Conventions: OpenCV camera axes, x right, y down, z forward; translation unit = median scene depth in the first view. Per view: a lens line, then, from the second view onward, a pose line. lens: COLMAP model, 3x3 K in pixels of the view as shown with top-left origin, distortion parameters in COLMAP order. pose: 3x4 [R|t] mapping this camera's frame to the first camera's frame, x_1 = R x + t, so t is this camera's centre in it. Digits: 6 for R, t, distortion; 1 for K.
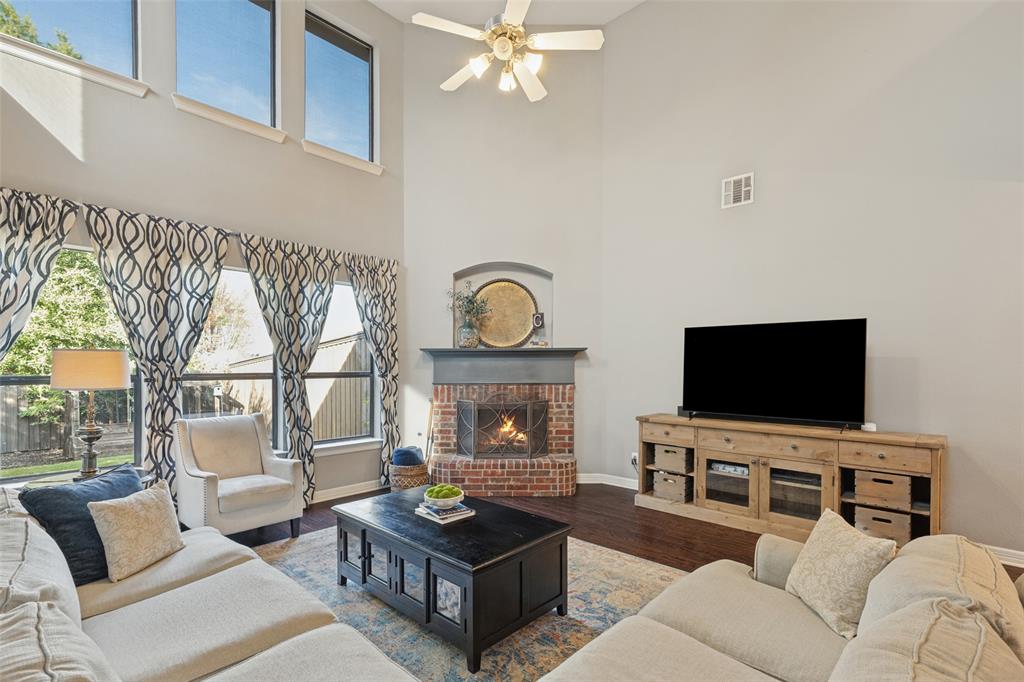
lens RADIAL K [[471.0, 0, 506.1], [0, 471.0, 368.7], [0, 0, 1]] dist [-0.001717, -0.000437]
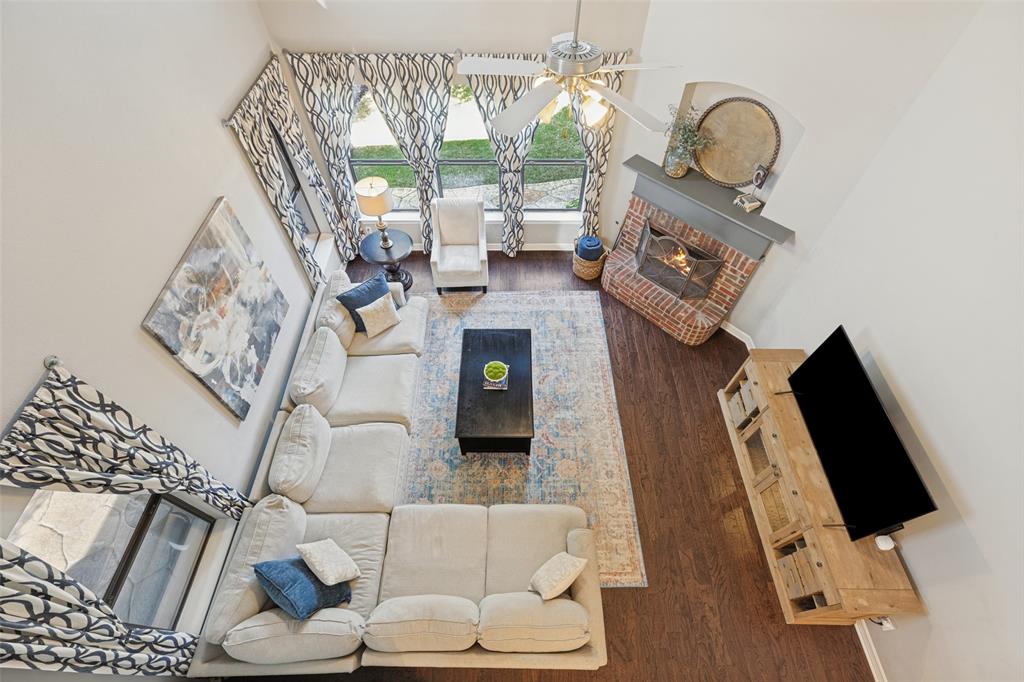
lens RADIAL K [[457.5, 0, 511.8], [0, 457.5, 343.2], [0, 0, 1]] dist [0.002107, 0.000394]
pose [[0.685581, 0.585735, -0.432312, 0.369017], [-0.006374, 0.598645, 0.800989, -0.727077], [0.727969, -0.546387, 0.414153, 0.263609]]
